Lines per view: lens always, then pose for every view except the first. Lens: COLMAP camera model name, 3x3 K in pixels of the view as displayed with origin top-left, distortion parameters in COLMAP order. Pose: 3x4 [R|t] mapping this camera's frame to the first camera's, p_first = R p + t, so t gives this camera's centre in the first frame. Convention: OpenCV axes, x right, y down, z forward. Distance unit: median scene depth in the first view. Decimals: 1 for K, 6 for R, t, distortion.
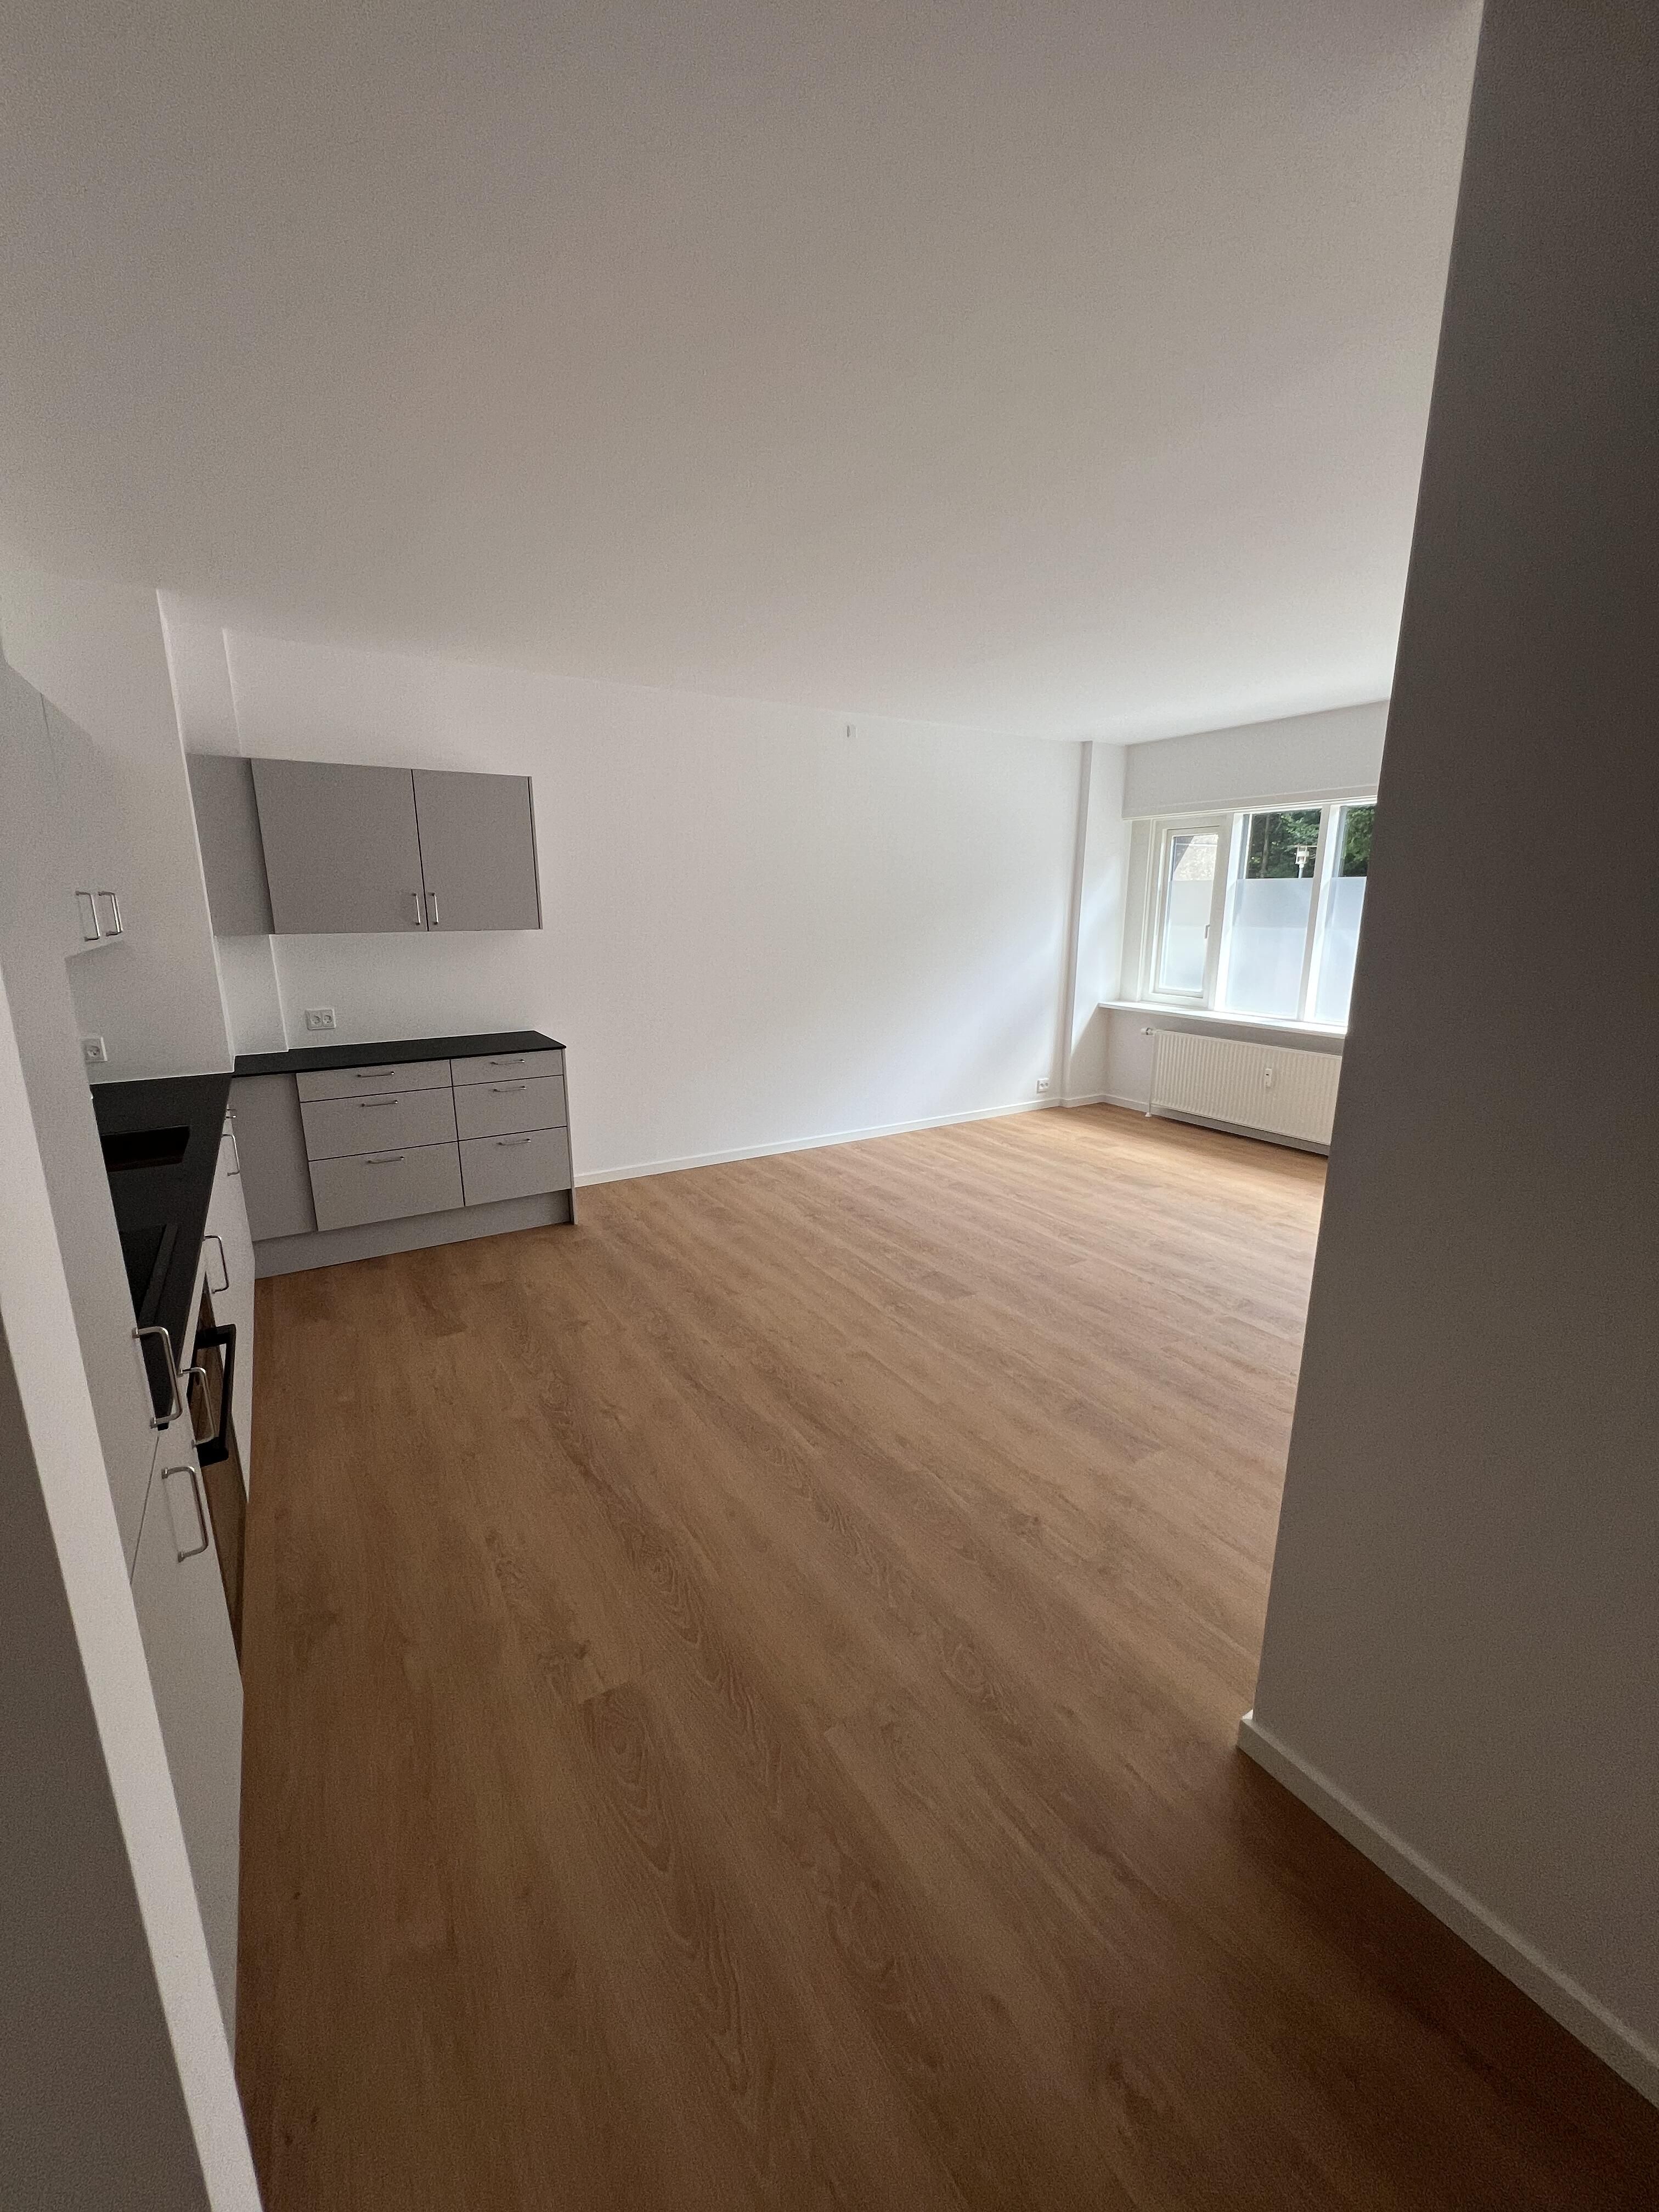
lens RADIAL K [[884.3, 0, 829.5], [0, 884.3, 1106.0], [0, 0, 1]] dist [-0.001336, 0.000096]
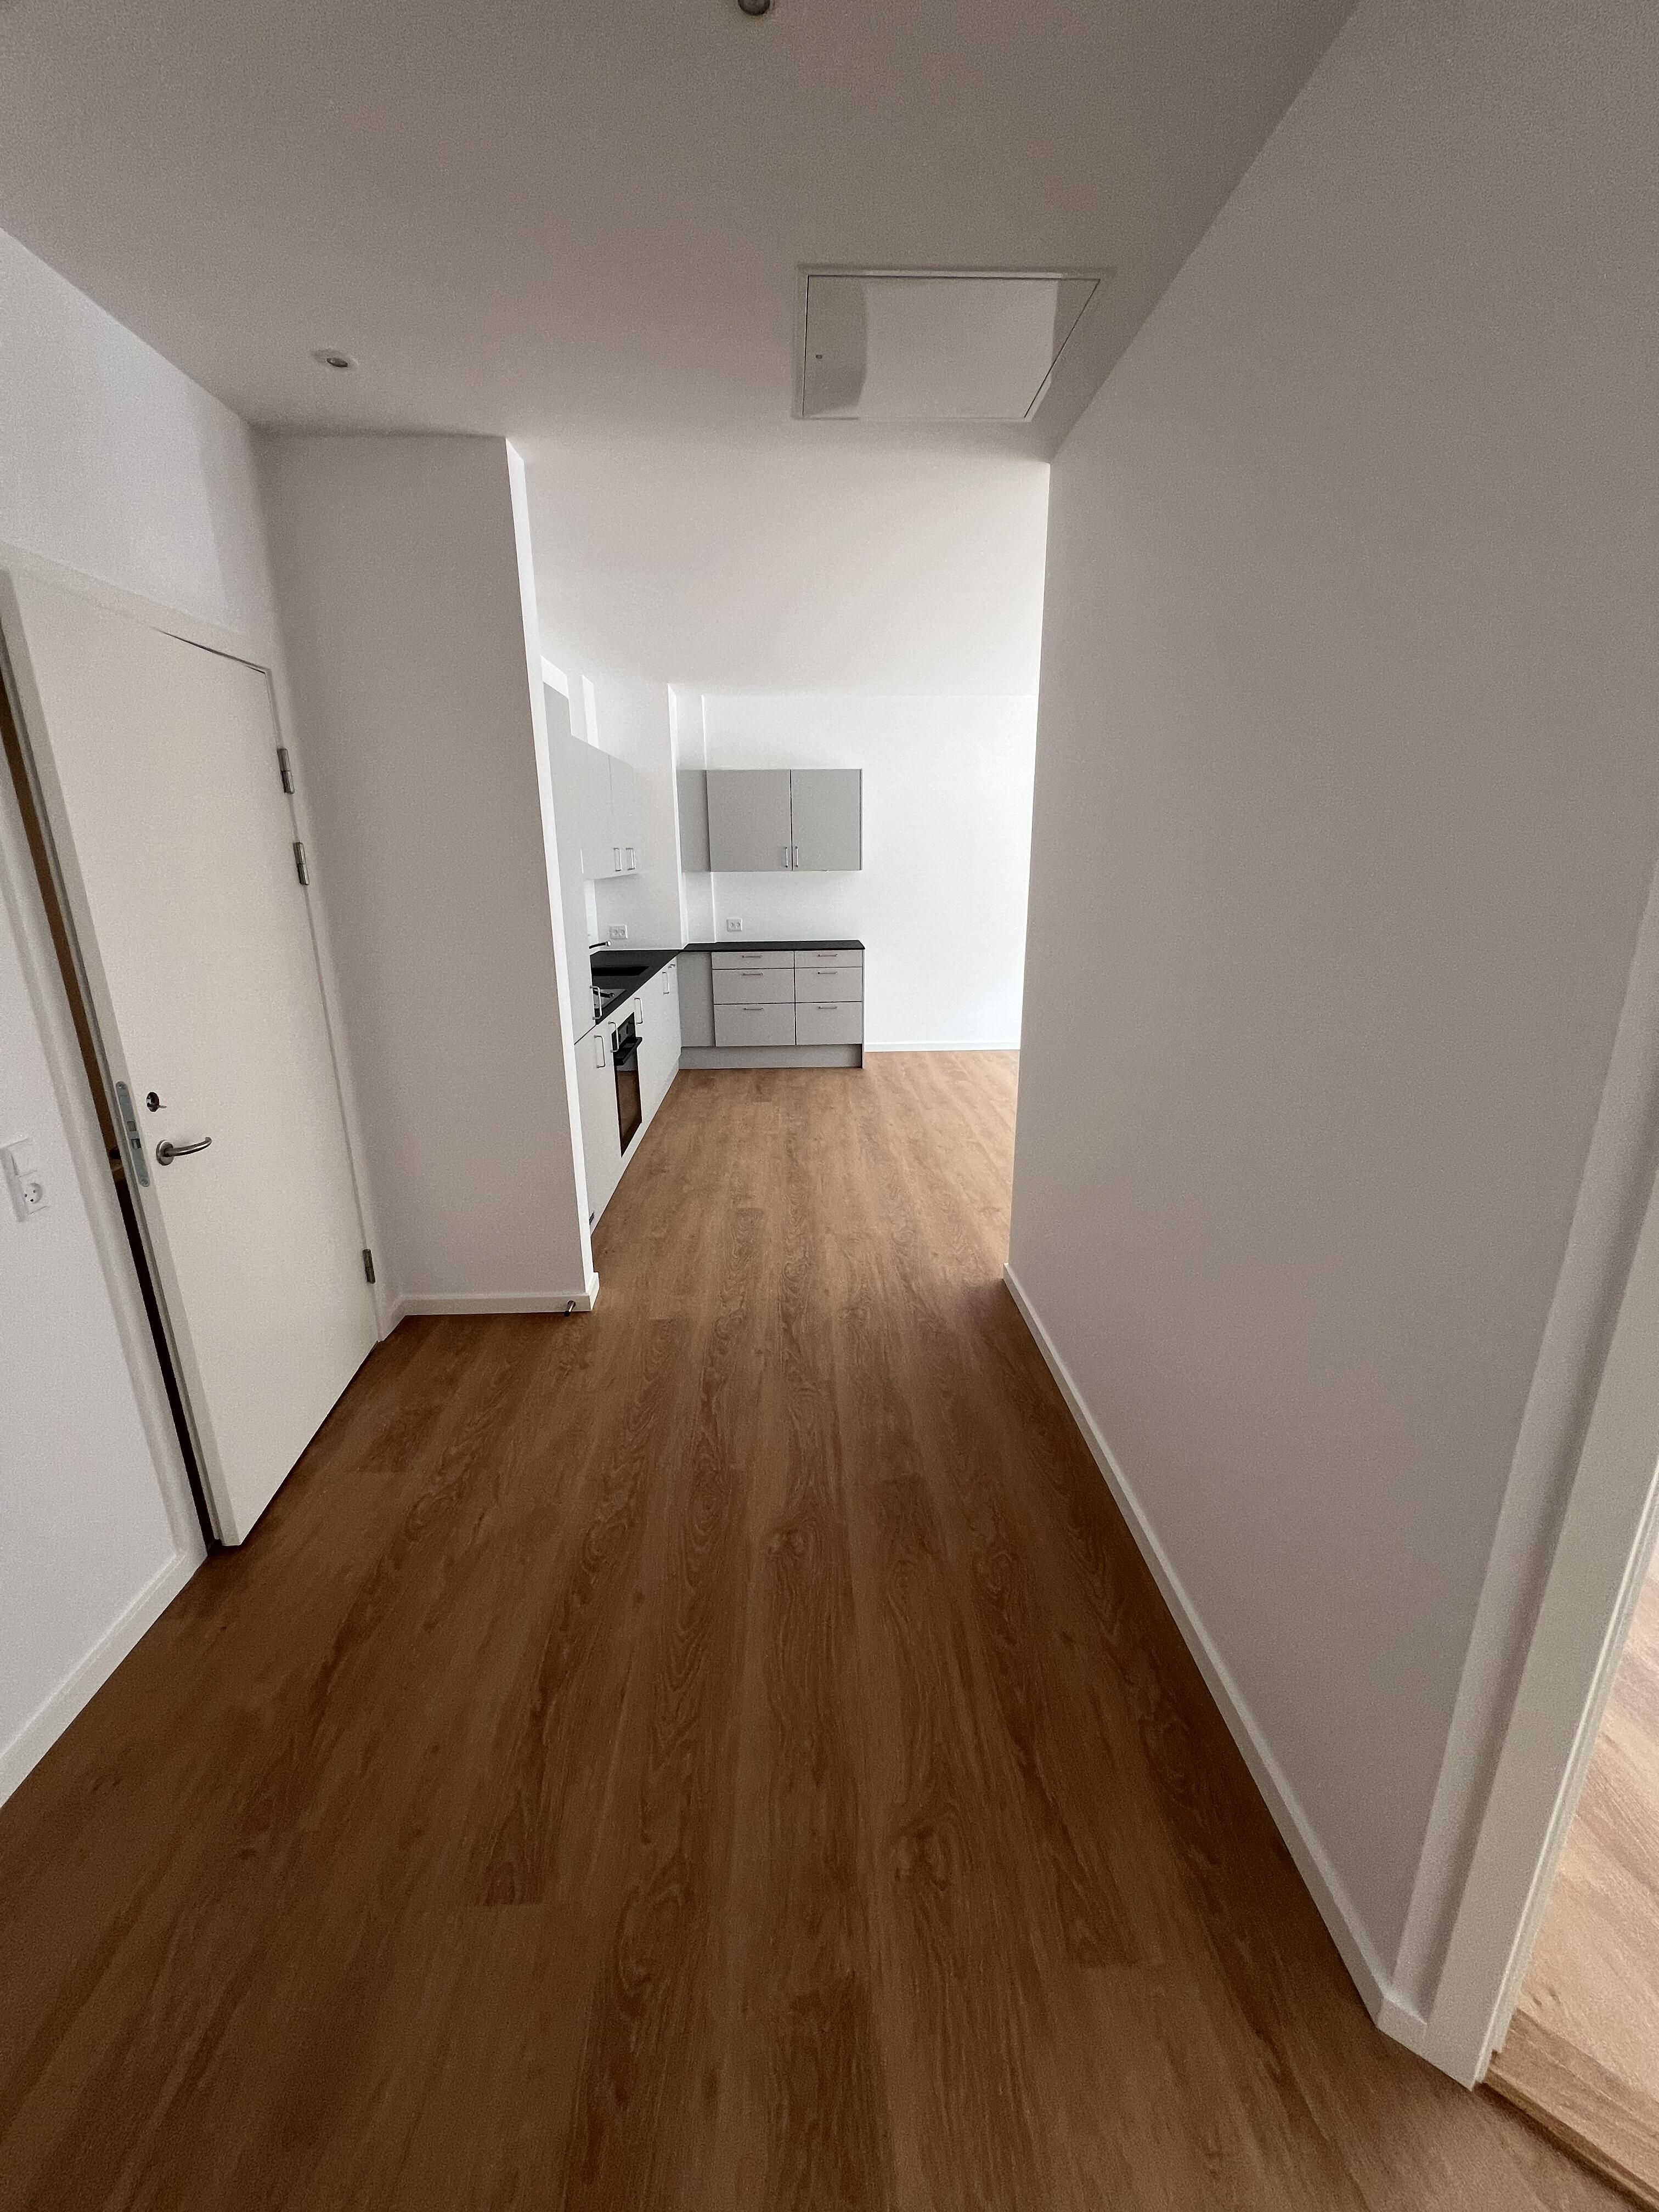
lens RADIAL K [[884.3, 0, 829.5], [0, 884.3, 1106.0], [0, 0, 1]] dist [-0.001336, 0.000096]
pose [[0.869561, 0.129548, -0.476530, 0.513713], [-0.106088, 0.991452, 0.075946, 0.116897], [0.482296, -0.015486, 0.875872, -0.462732]]
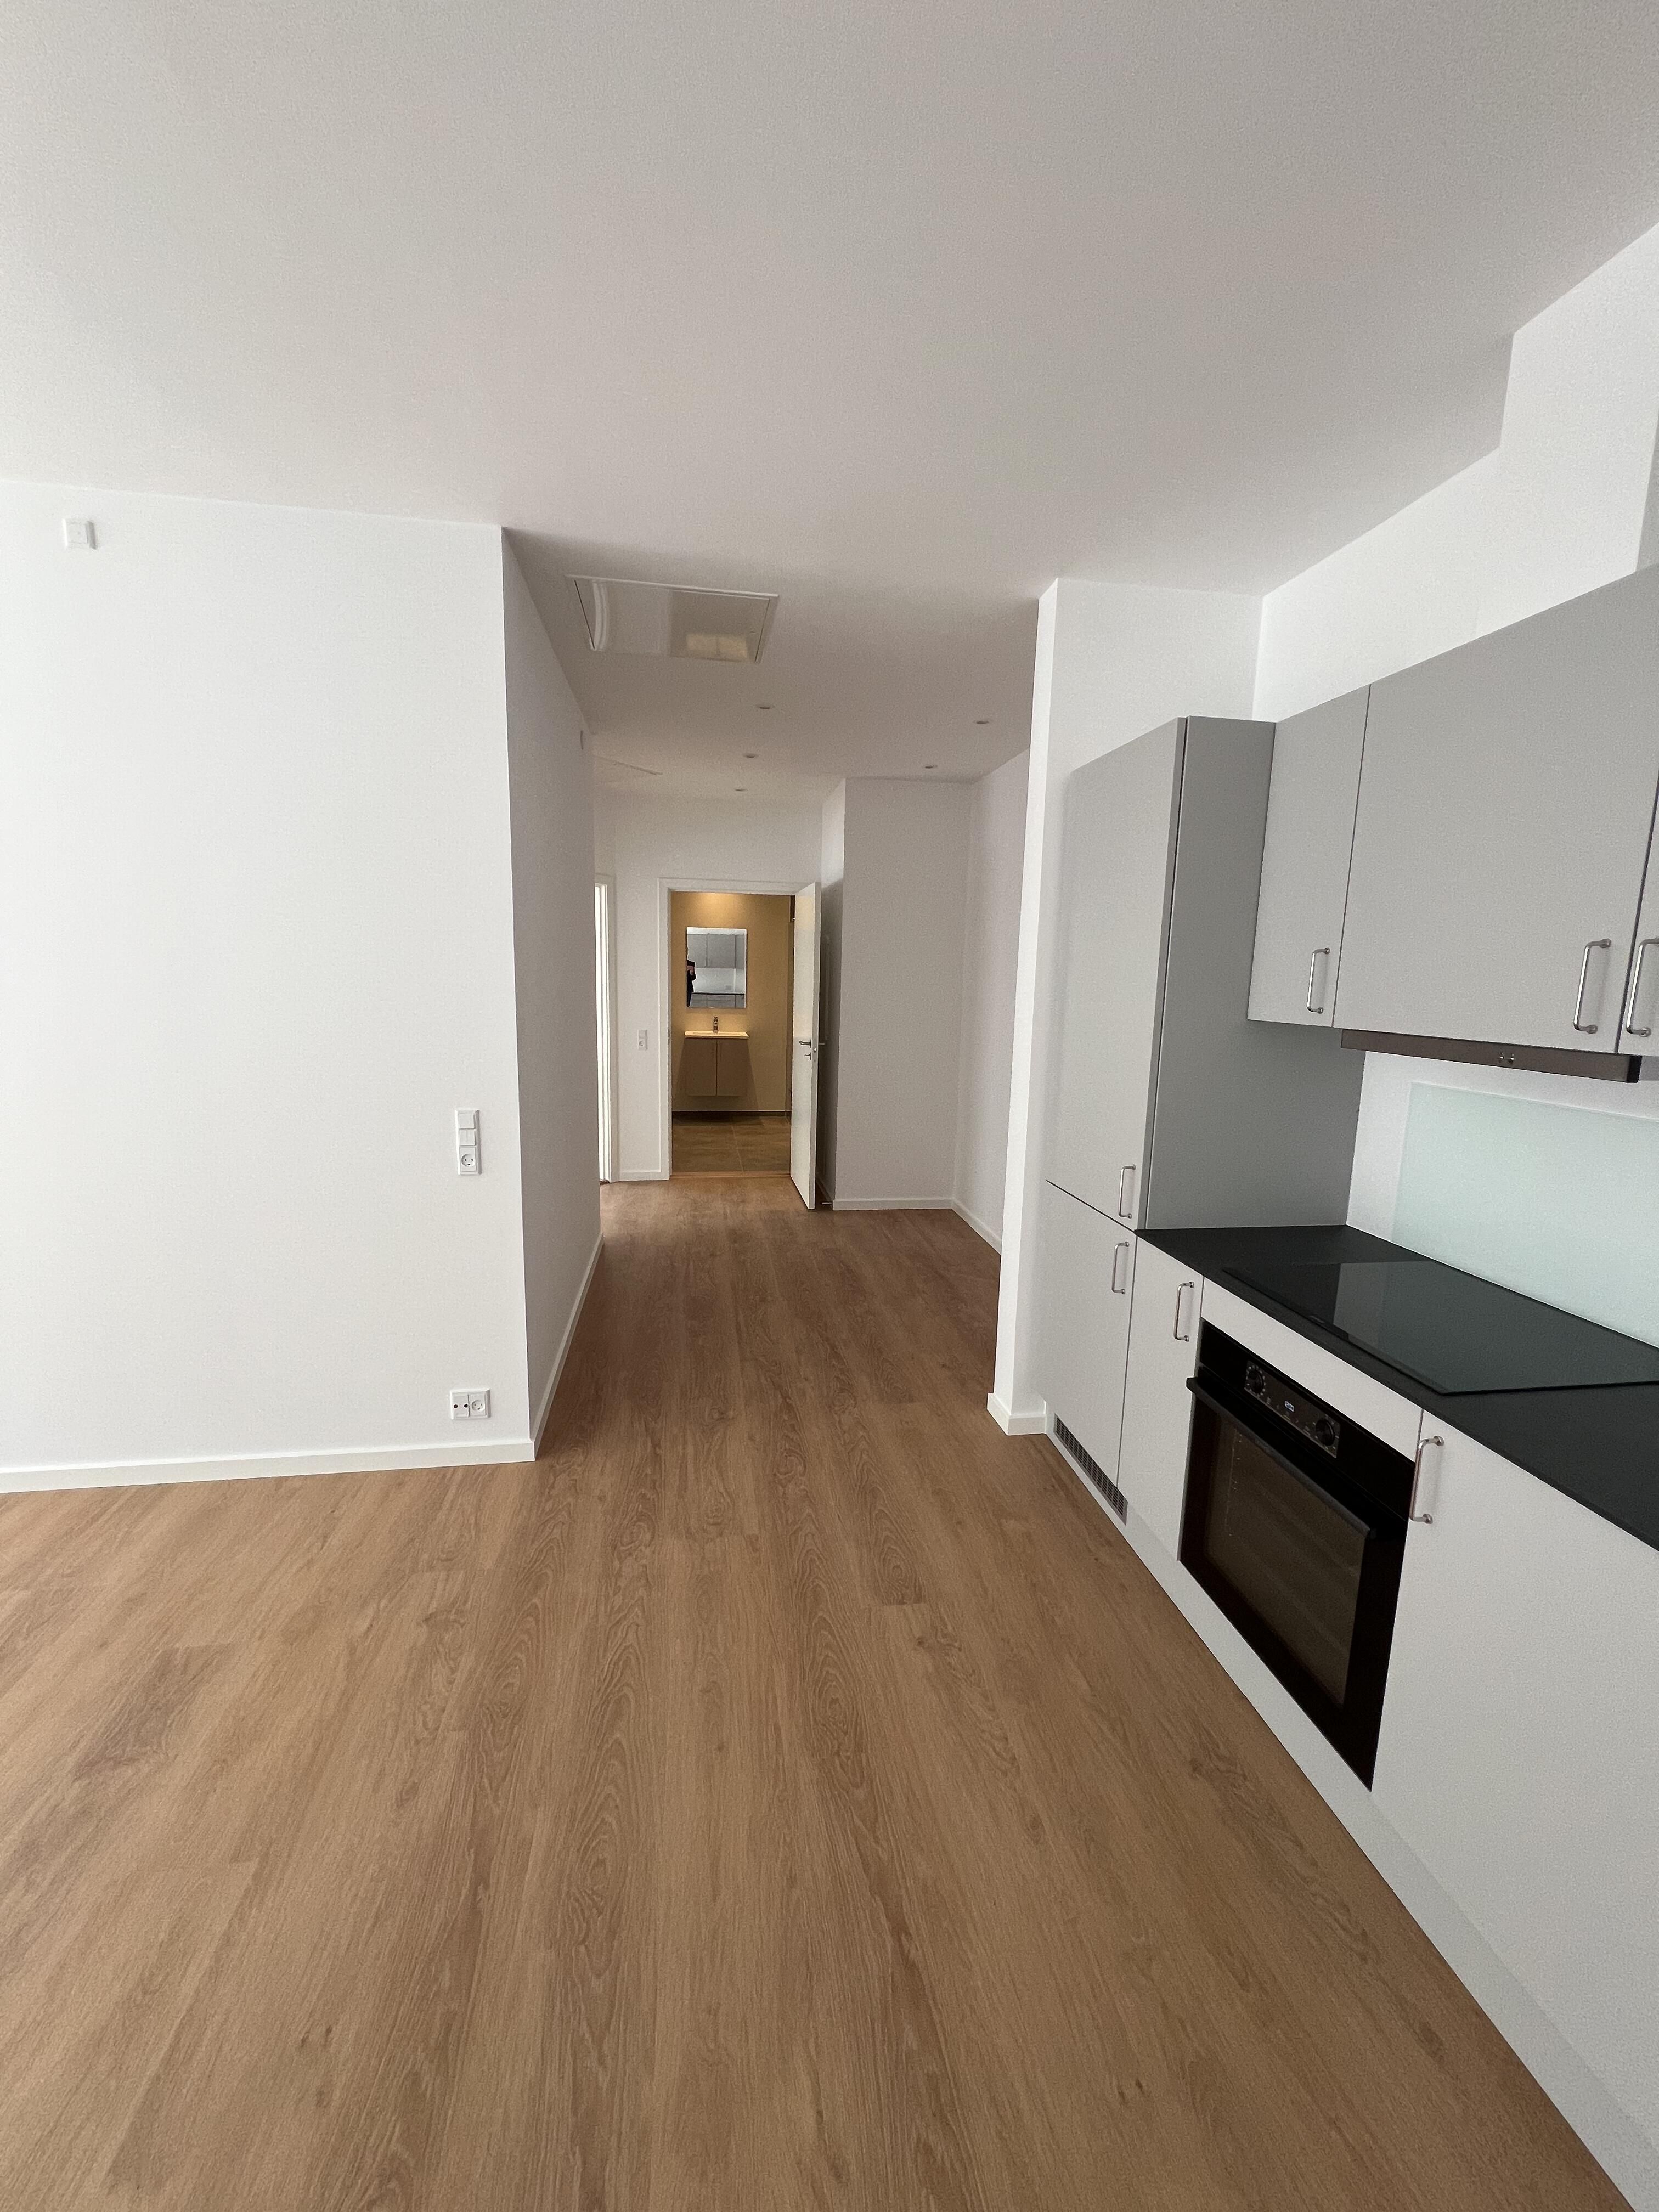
lens RADIAL K [[881.7, 0, 831.4], [0, 881.7, 1110.5], [0, 0, 1]] dist [-0.000908, 0.000046]
pose [[-0.919895, -0.083936, 0.383076, -0.303602], [0.066273, 0.929504, 0.362808, -0.211908], [-0.386523, 0.359133, -0.849484, 0.974644]]
